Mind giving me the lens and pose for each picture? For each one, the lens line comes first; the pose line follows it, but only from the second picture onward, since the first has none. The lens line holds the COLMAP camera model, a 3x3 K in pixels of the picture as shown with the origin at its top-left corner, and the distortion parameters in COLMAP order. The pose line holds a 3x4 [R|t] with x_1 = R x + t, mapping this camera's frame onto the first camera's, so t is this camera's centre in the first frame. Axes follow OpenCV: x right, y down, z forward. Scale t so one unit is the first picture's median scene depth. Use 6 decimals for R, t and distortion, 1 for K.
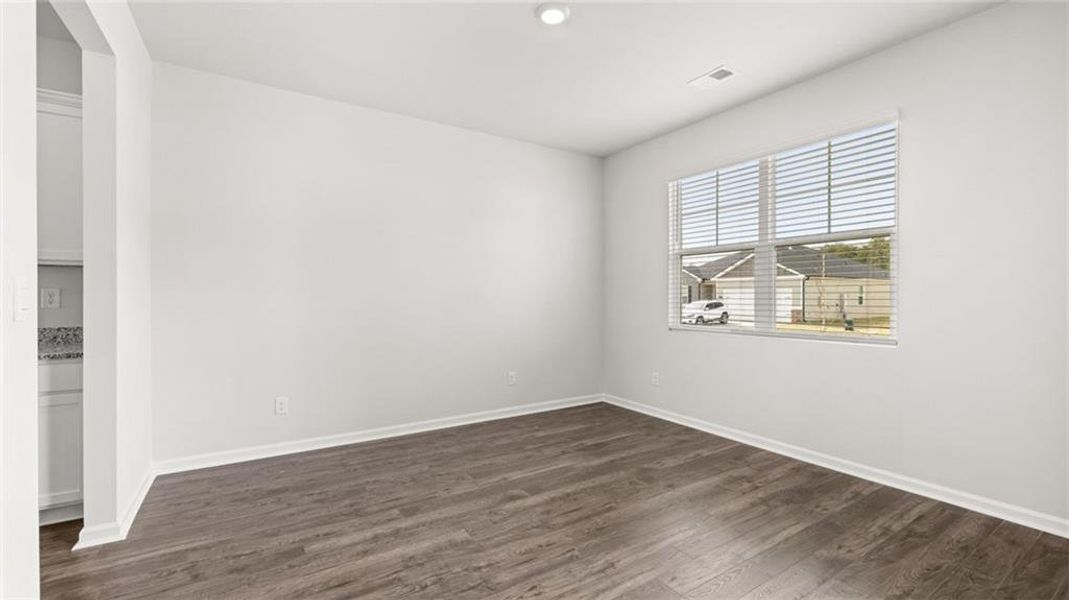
lens RADIAL K [[448.8, 0, 533.6], [0, 448.8, 299.2], [0, 0, 1]] dist [0.002596, 0.000050]
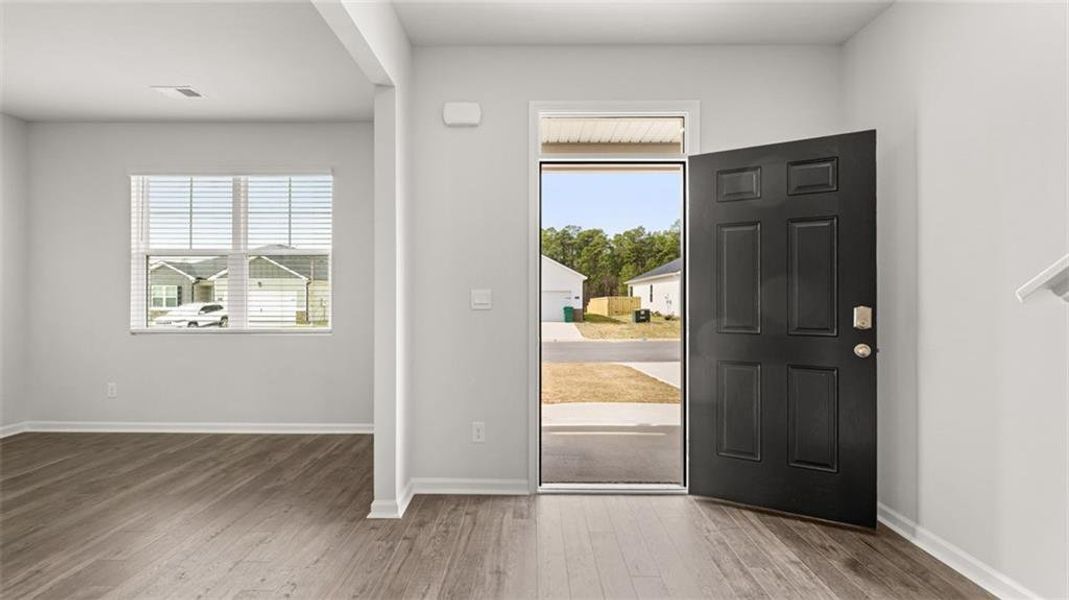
lens RADIAL K [[449.6, 0, 534.5], [0, 449.6, 300.0], [0, 0, 1]] dist [-0.001561, -0.000450]
pose [[0.540514, 0.001746, 0.841333, -0.037032], [0.000961, 0.999996, -0.002692, 0.000324], [-0.841335, 0.002263, 0.540510, -0.262592]]
